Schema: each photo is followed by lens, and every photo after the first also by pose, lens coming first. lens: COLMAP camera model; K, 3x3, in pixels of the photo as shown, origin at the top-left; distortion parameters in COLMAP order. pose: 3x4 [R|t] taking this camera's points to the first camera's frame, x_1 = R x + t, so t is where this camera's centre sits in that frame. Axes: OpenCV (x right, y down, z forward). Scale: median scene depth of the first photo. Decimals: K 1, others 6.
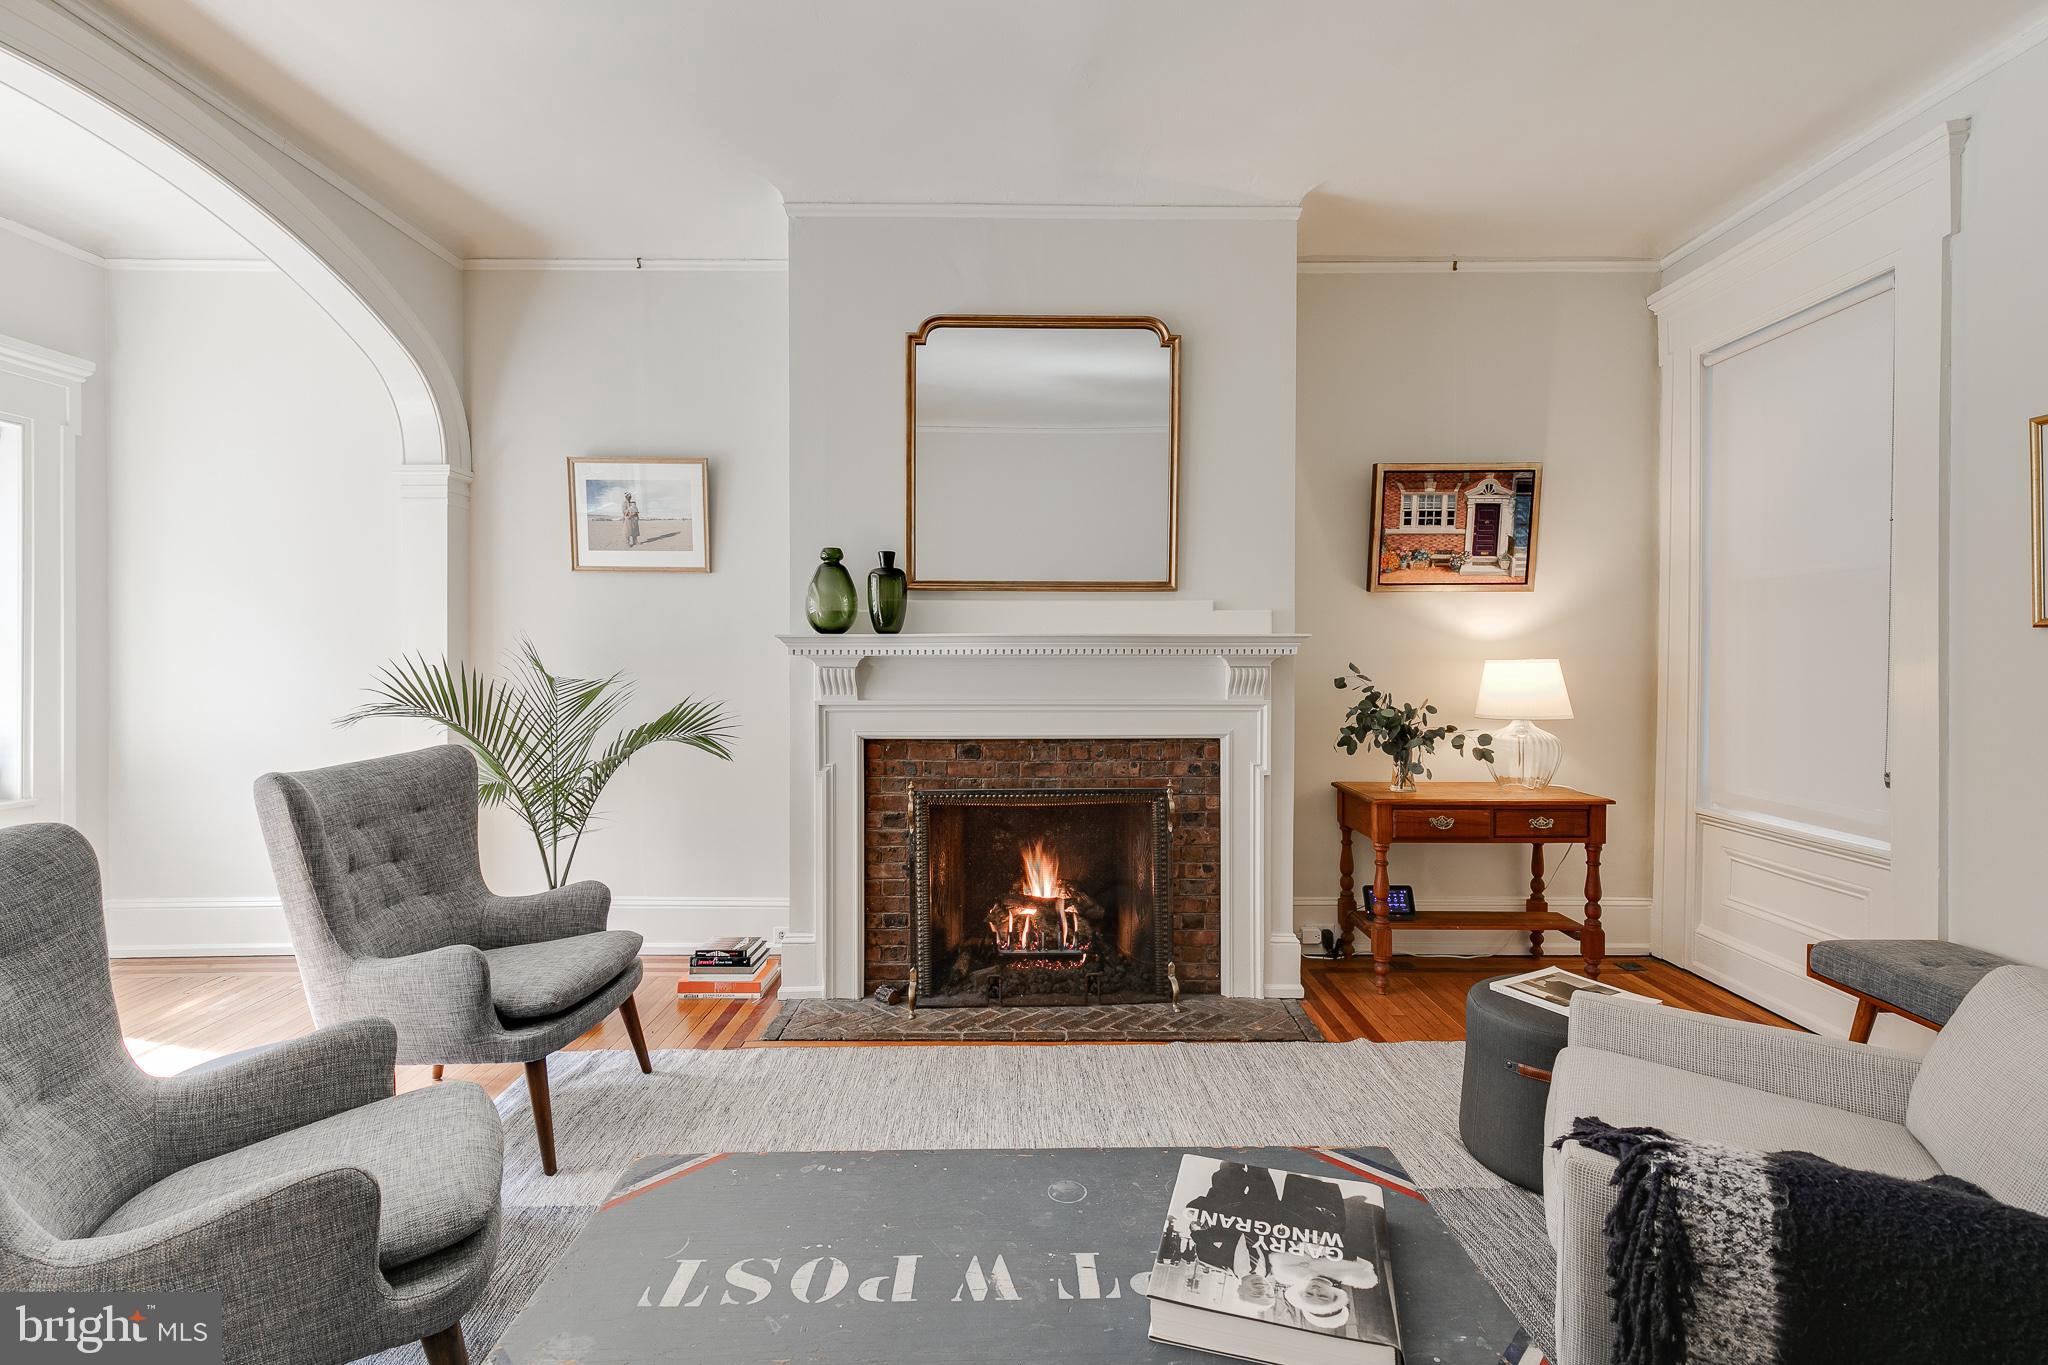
lens RADIAL K [[938.6, 0, 1043.5], [0, 938.6, 653.9], [0, 0, 1]] dist [0.012142, -0.002239]
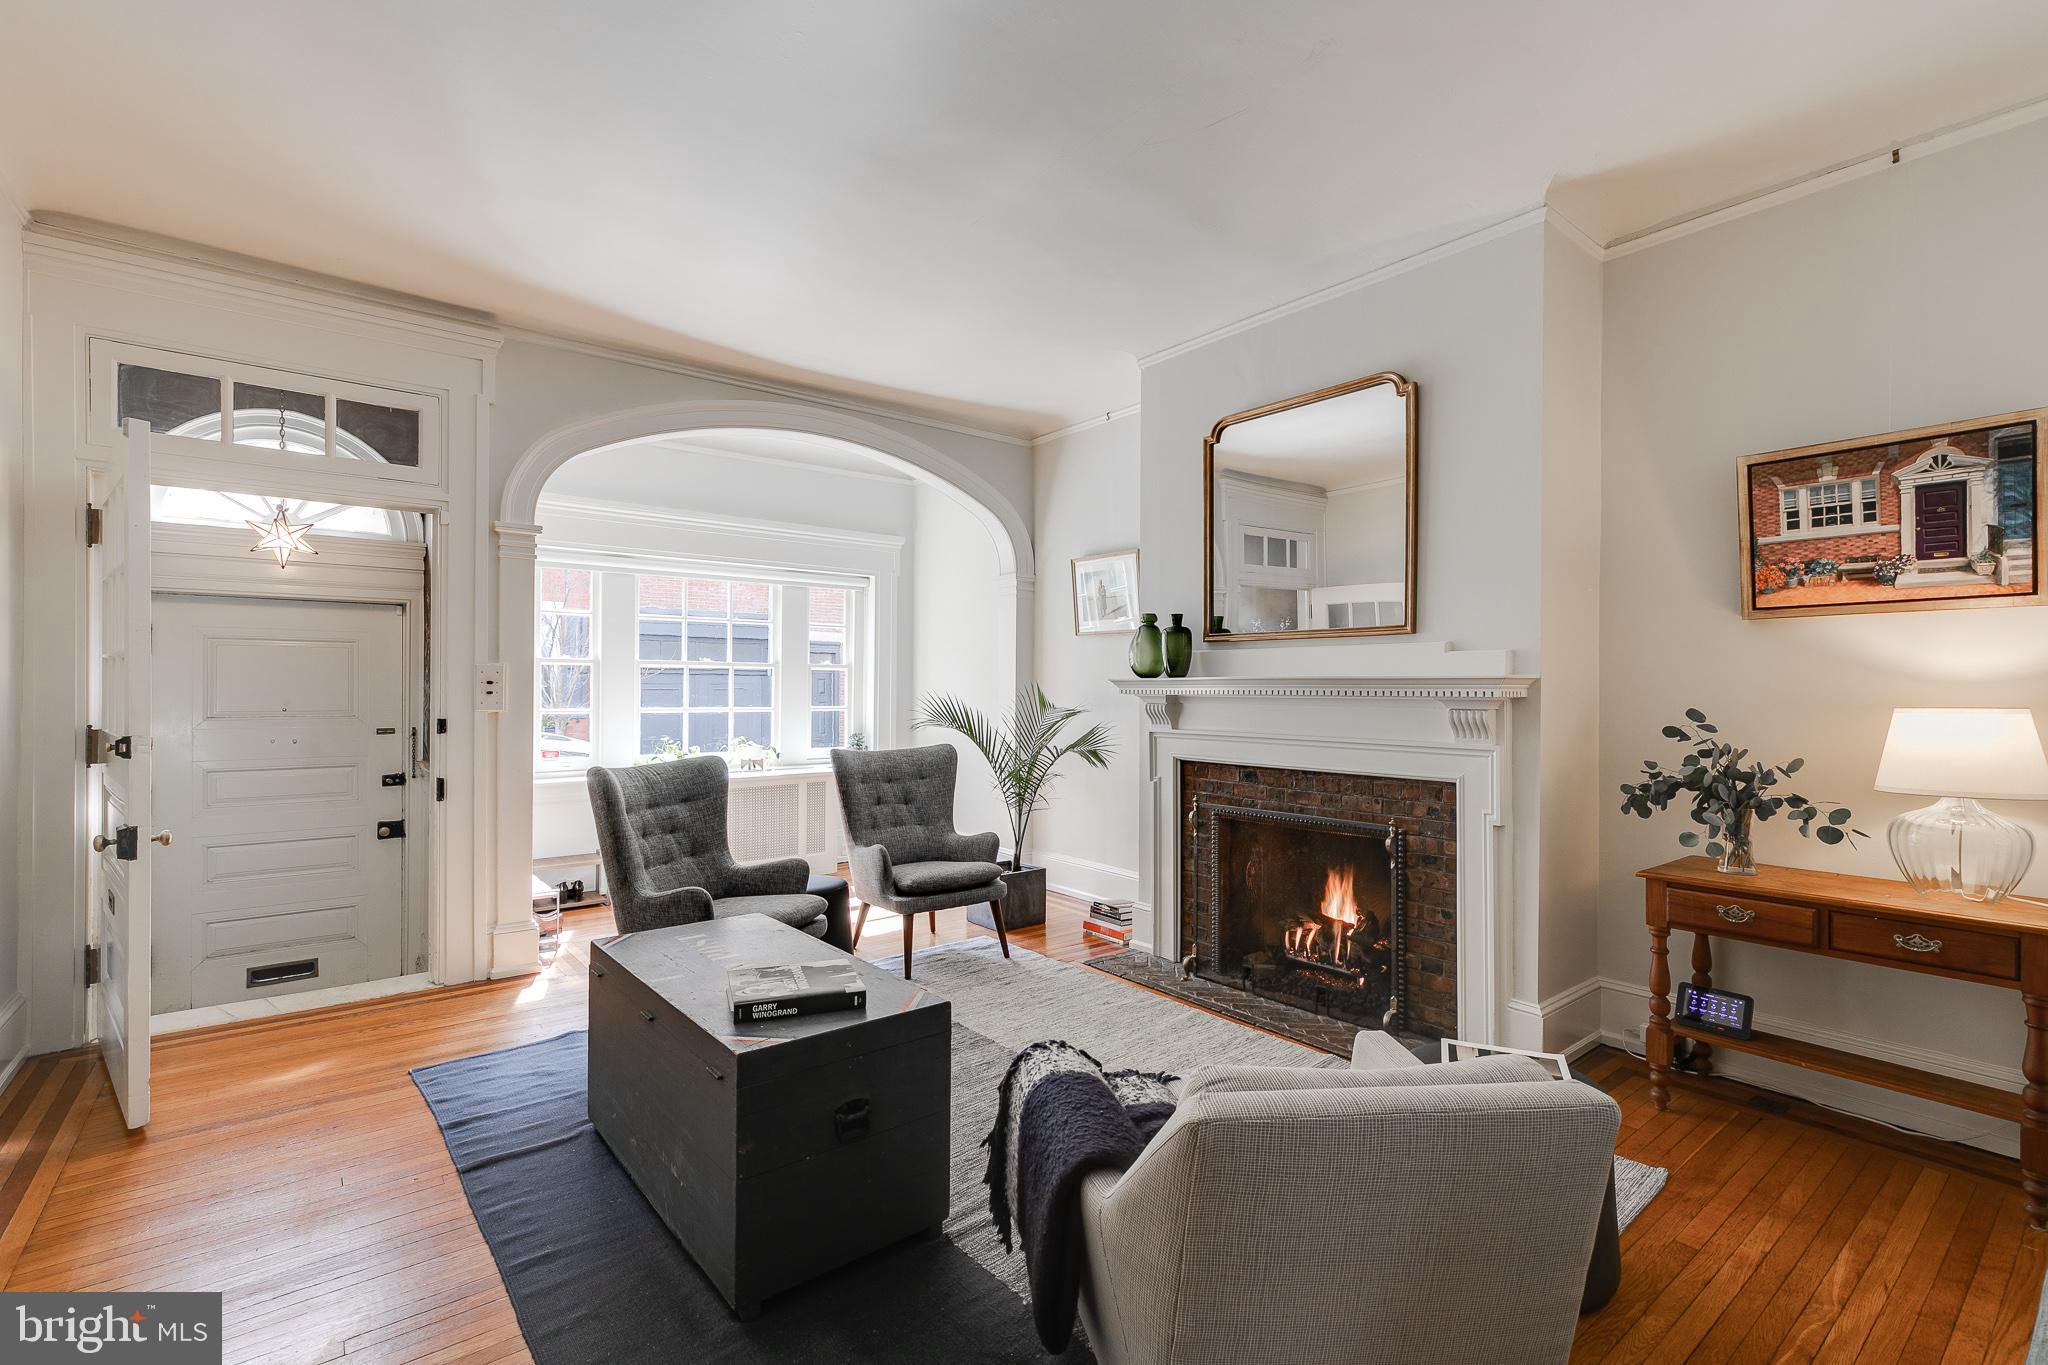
lens RADIAL K [[938.6, 0, 1026.8], [0, 938.6, 683.3], [0, 0, 1]] dist [0.012142, -0.002239]
pose [[0.611497, -0.001627, -0.791245, 0.685508], [-0.008006, 0.999934, -0.008244, -0.001543], [0.791206, 0.011376, 0.611444, 0.049874]]
